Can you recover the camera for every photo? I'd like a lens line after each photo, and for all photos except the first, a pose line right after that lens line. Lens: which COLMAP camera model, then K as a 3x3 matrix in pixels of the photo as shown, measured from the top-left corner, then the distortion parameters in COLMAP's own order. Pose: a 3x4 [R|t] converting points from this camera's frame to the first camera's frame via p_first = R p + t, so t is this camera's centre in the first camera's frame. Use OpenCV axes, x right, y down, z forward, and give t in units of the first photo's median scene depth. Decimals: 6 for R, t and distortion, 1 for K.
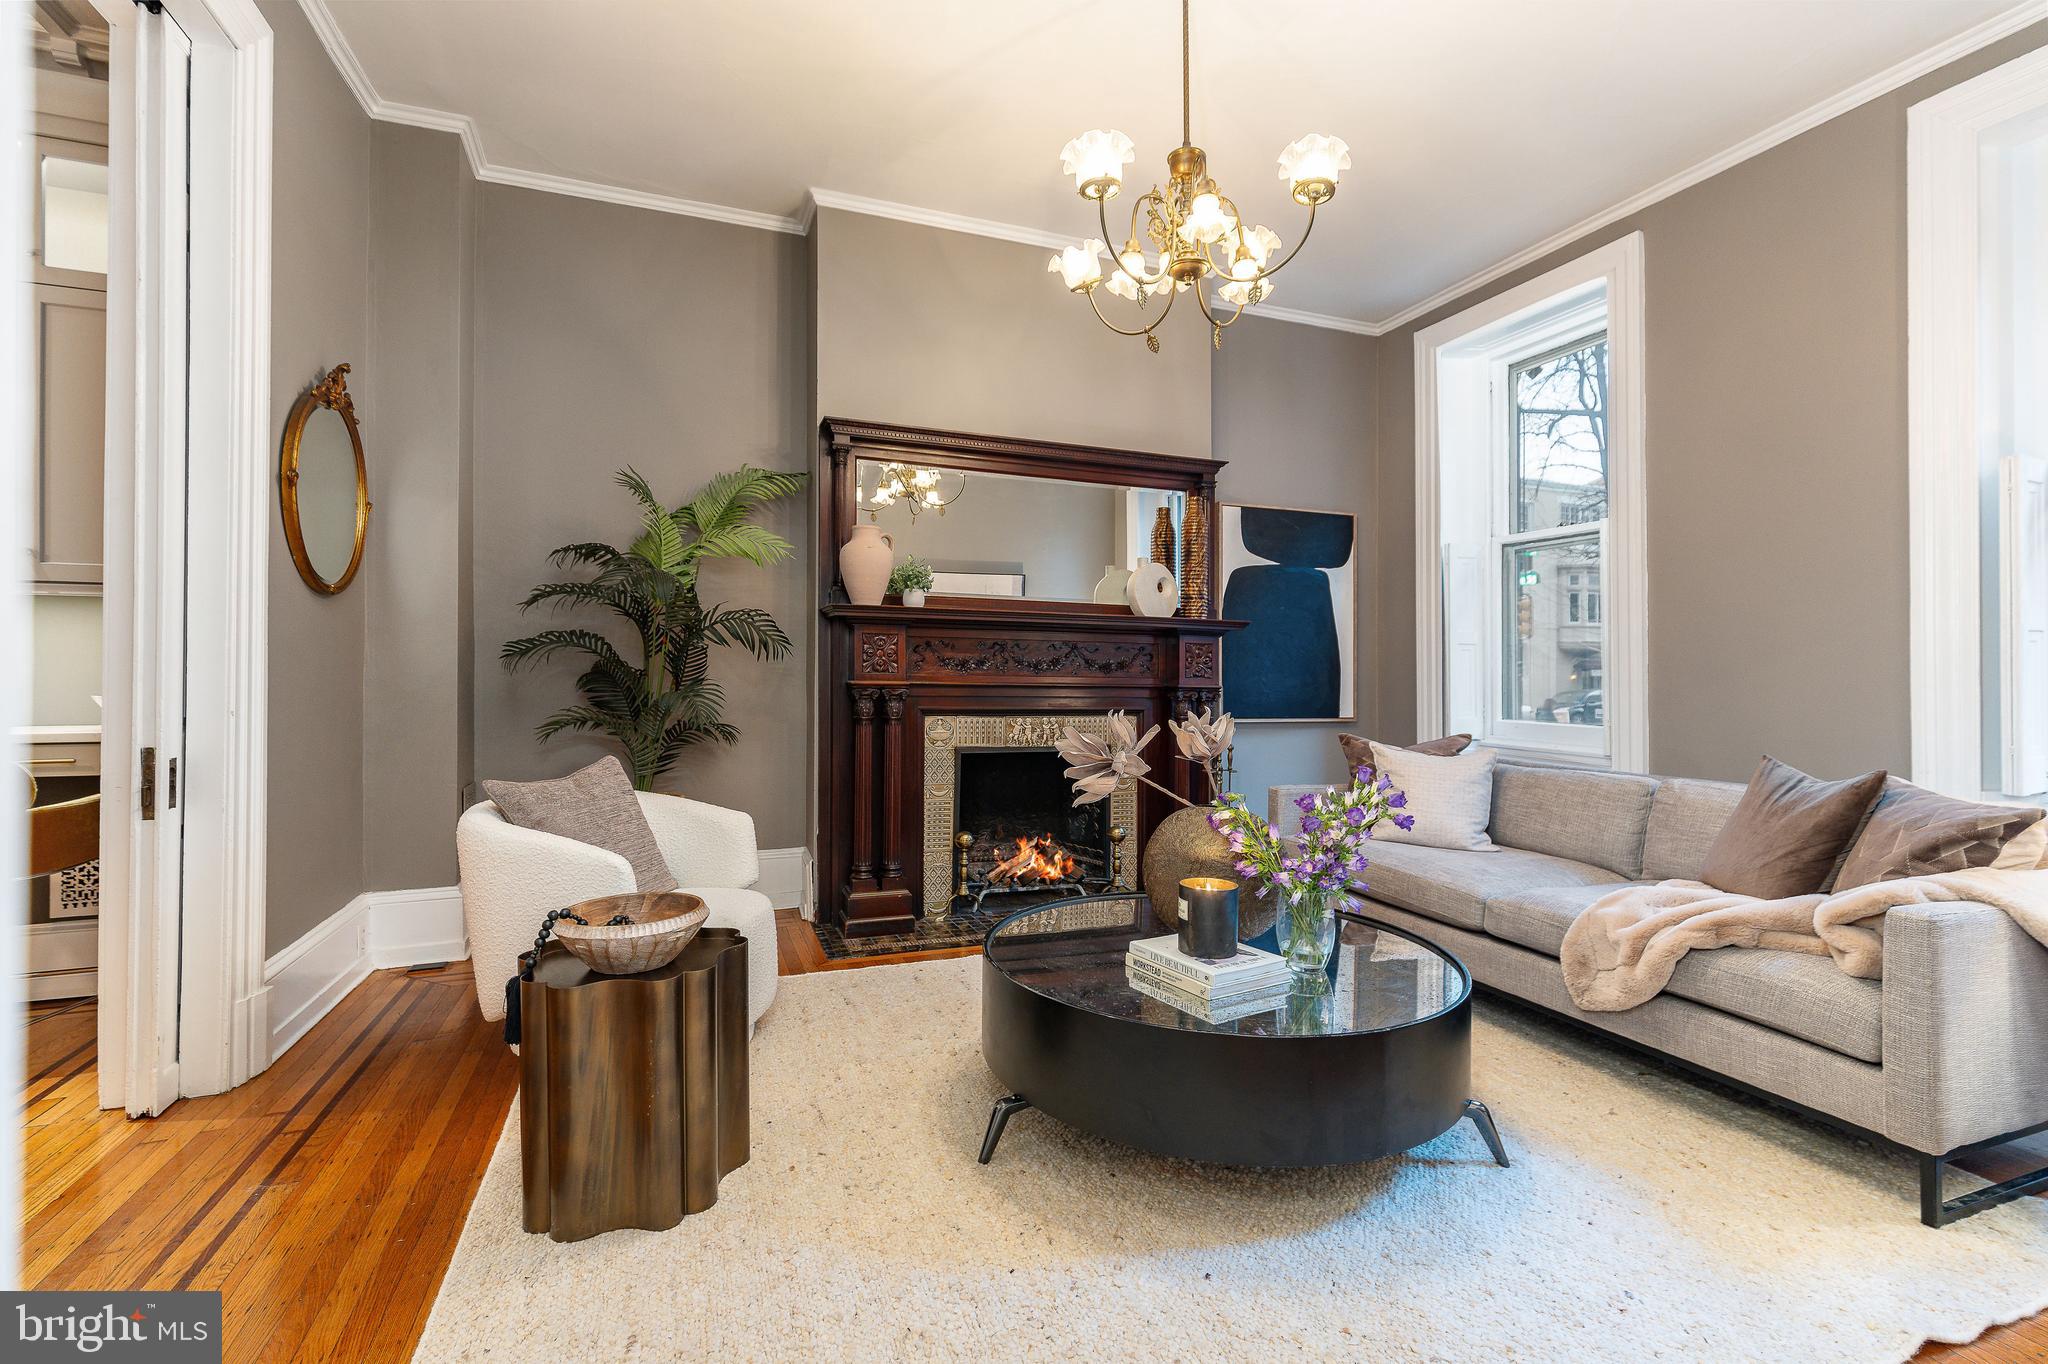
lens RADIAL K [[910.5, 0, 1025.6], [0, 910.5, 654.3], [0, 0, 1]] dist [0.004853, -0.001276]
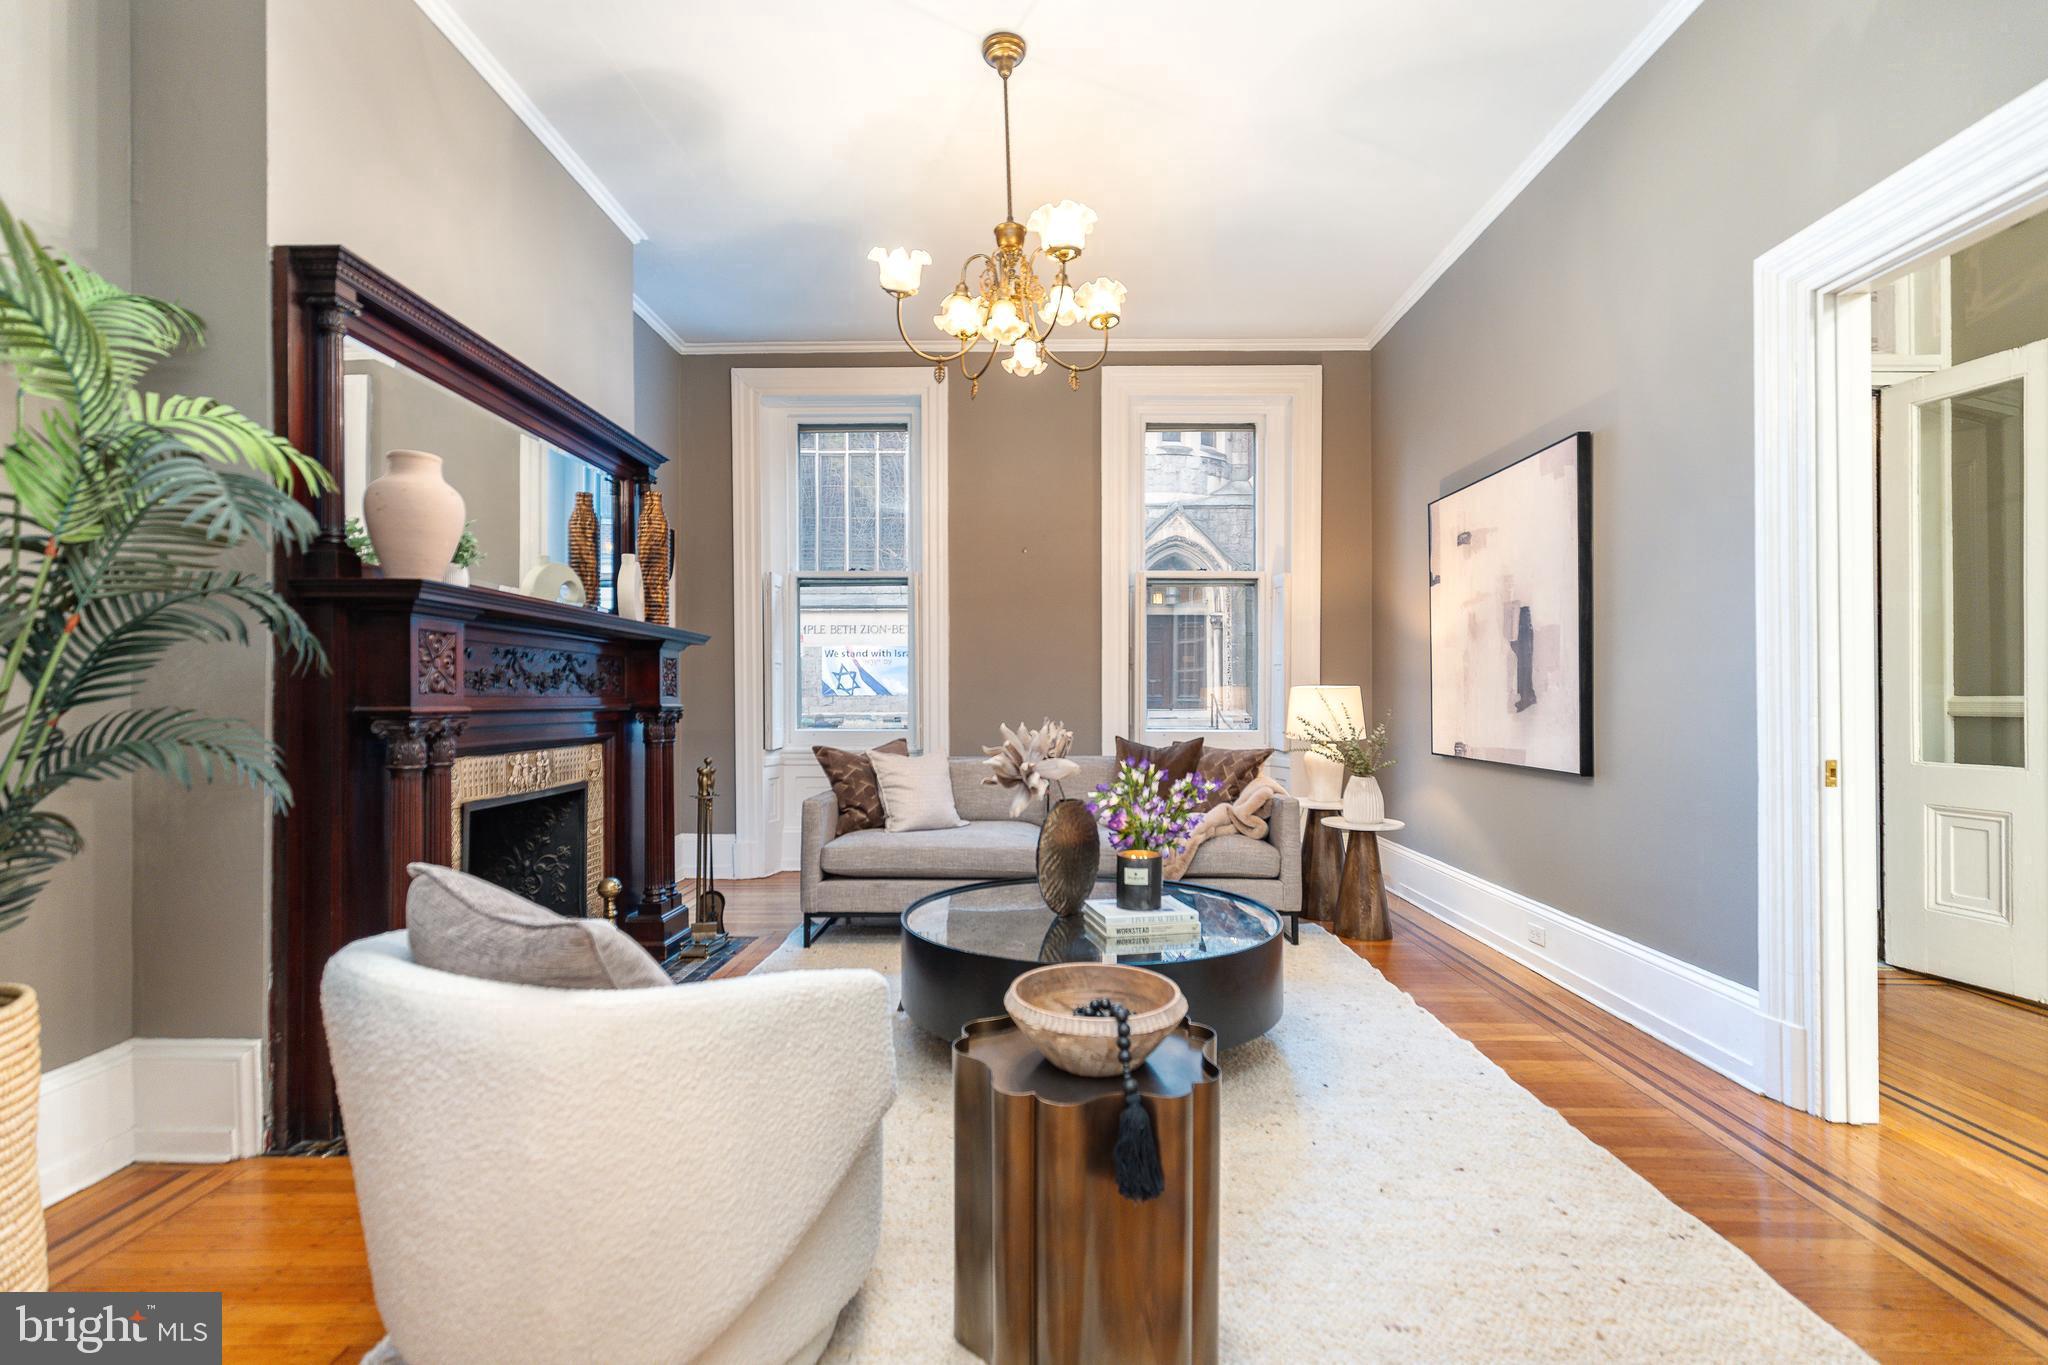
lens RADIAL K [[910.5, 0, 1037.7], [0, 910.5, 679.8], [0, 0, 1]] dist [0.004853, -0.001276]
pose [[0.342979, 0.004711, 0.939331, -0.544696], [-0.020365, 0.999790, 0.002421, 0.000145], [-0.939122, -0.019960, 0.343003, 0.360485]]
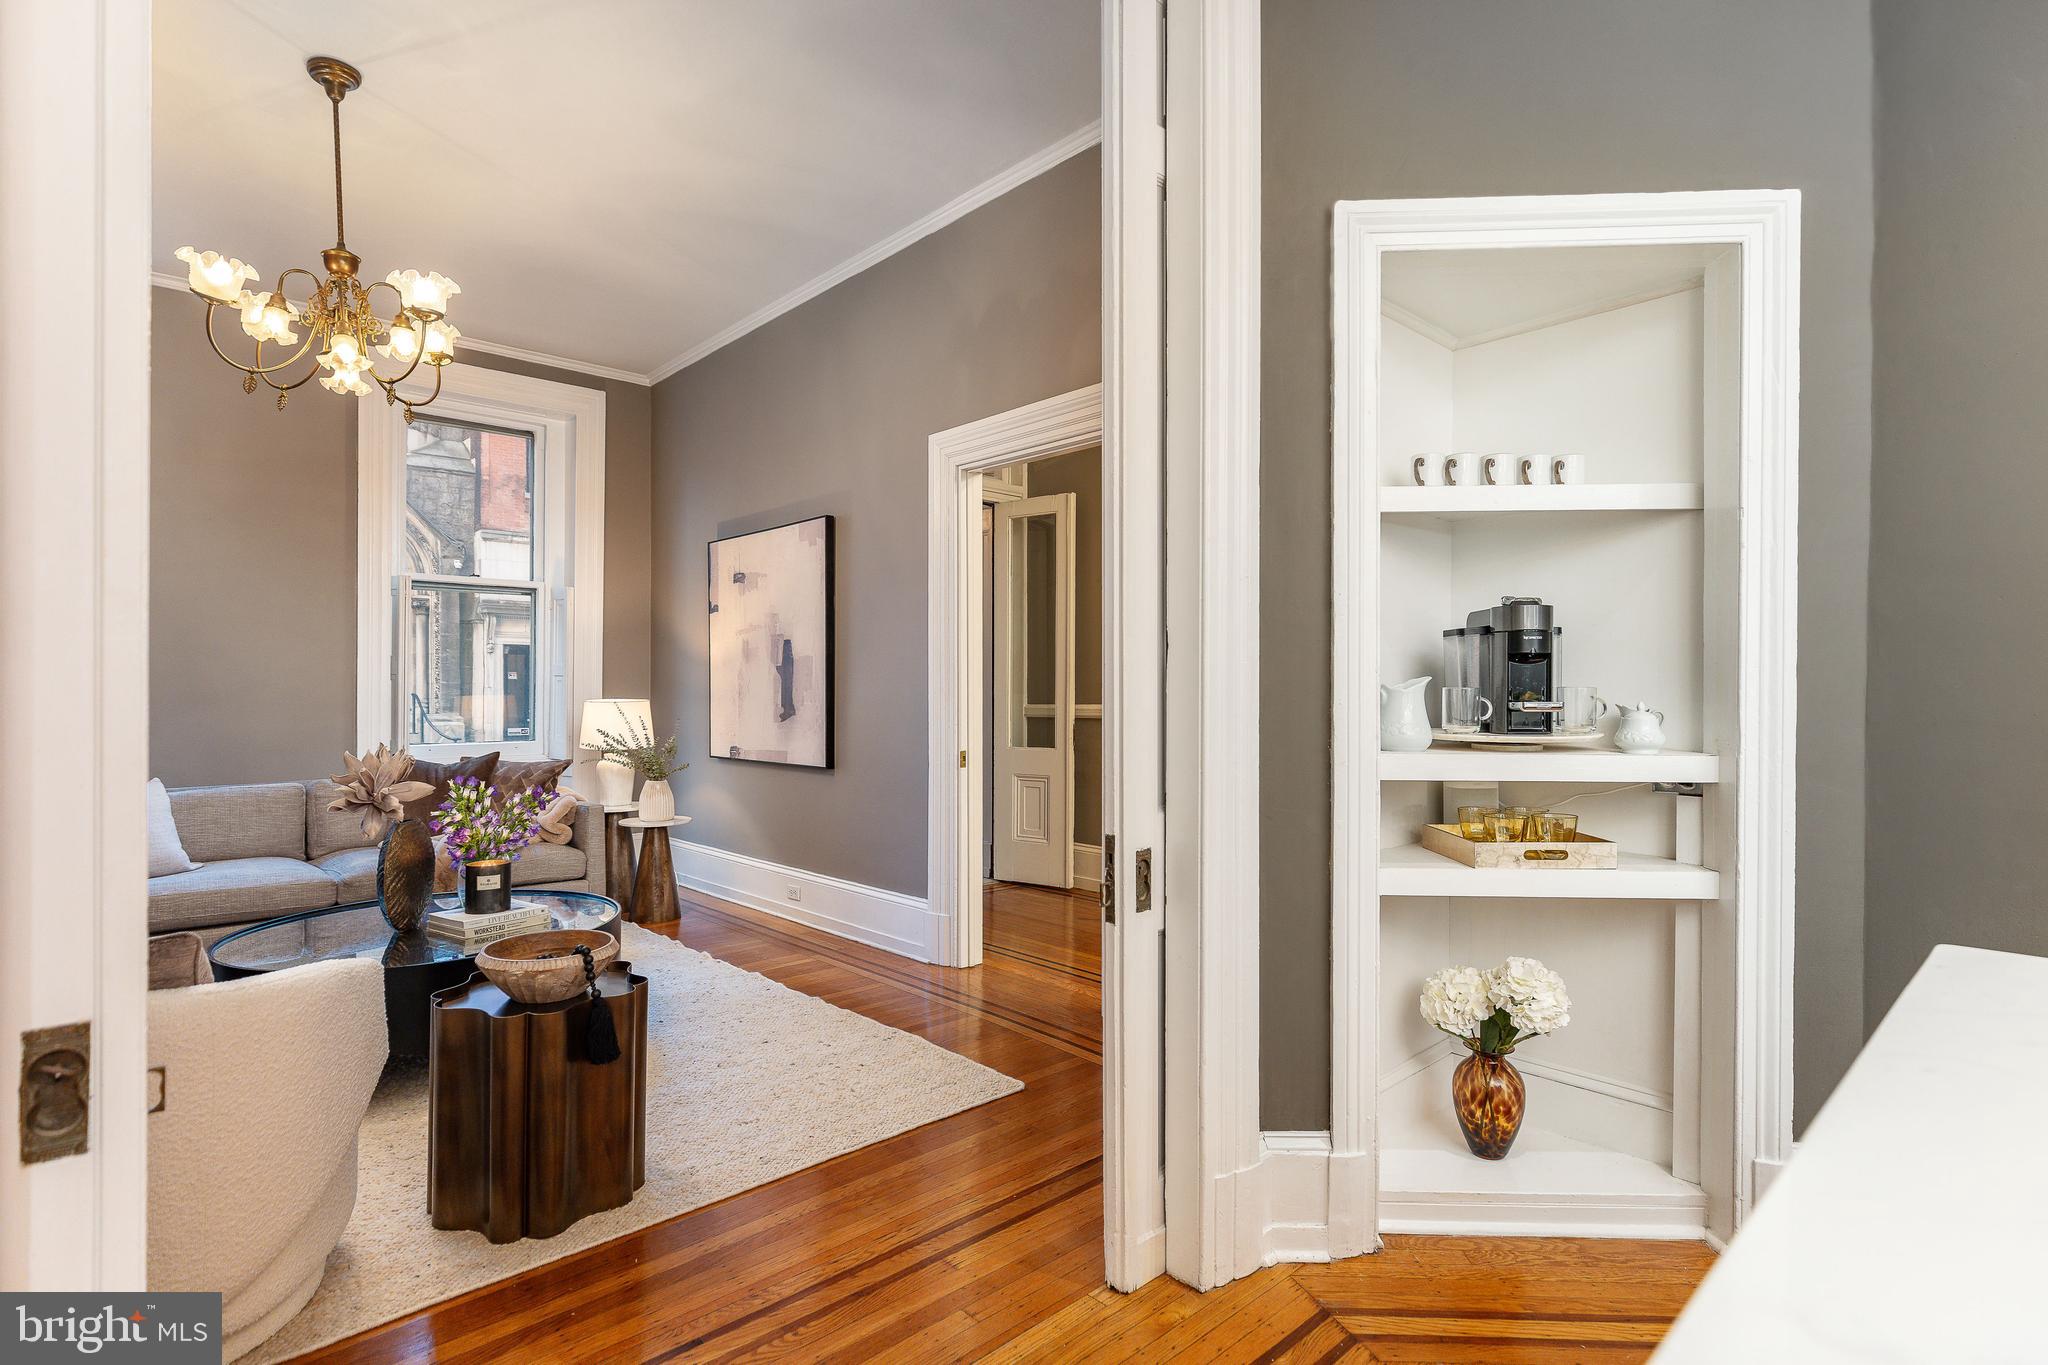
lens RADIAL K [[1006.3, 0, 1019.2], [0, 1006.3, 686.8], [0, 0, 1]] dist [-0.002483, -0.000489]
pose [[-0.392109, -0.008819, 0.919876, -0.810076], [-0.024446, 0.999701, -0.000836, -0.024770], [-0.919594, -0.022815, -0.392208, 0.443526]]
